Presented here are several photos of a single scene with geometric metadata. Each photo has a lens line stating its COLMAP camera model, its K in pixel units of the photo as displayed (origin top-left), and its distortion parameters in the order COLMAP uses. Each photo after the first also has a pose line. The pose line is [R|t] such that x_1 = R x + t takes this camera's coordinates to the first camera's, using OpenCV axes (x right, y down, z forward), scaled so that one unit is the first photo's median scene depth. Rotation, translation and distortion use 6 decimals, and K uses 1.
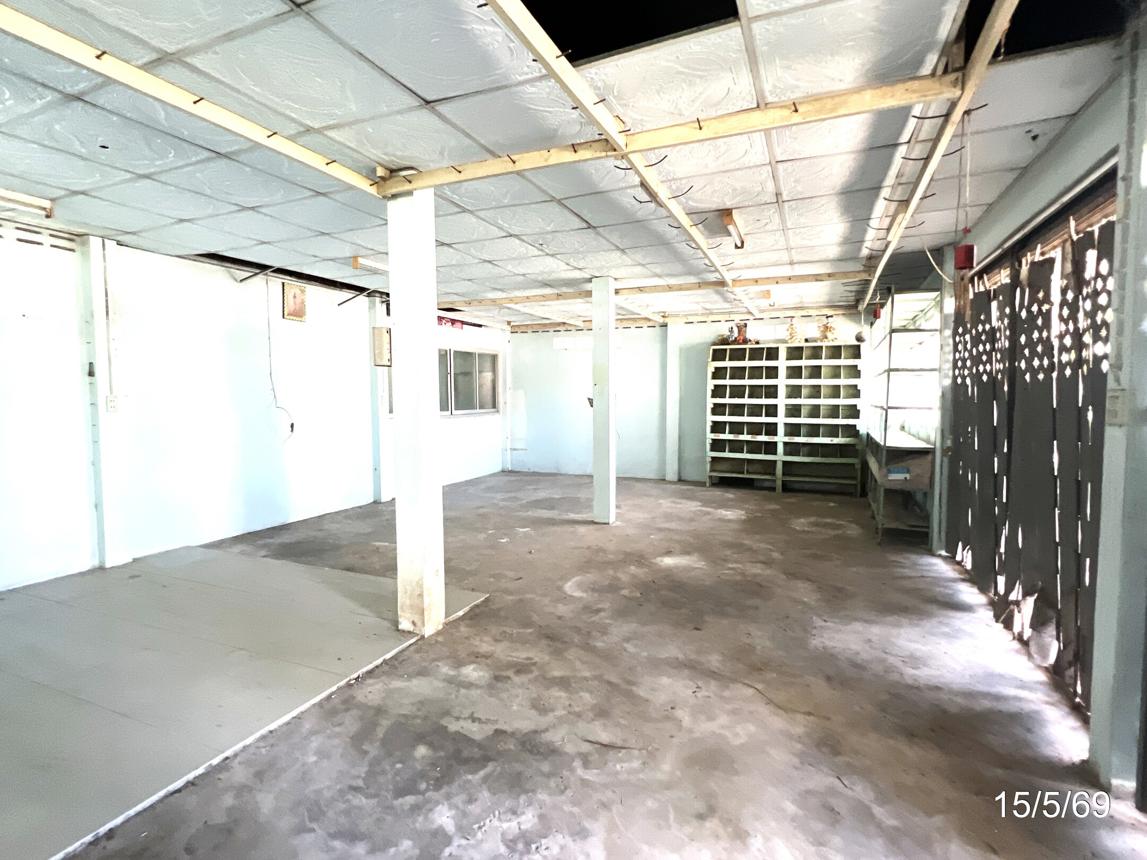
lens RADIAL K [[565.0, 0, 573.7], [0, 565.0, 426.7], [0, 0, 1]] dist [-0.000850, -0.000015]
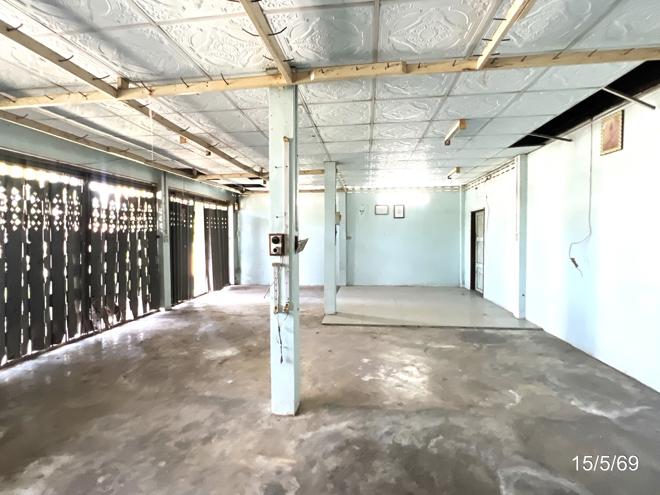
lens RADIAL K [[325.1, 0, 327.6], [0, 325.1, 245.7], [0, 0, 1]] dist [-0.000850, -0.000015]
pose [[-0.958180, 0.020200, -0.285454, 0.156143], [-0.004751, 0.996245, 0.086445, -0.102052], [0.286128, 0.084186, -0.954486, 1.827677]]
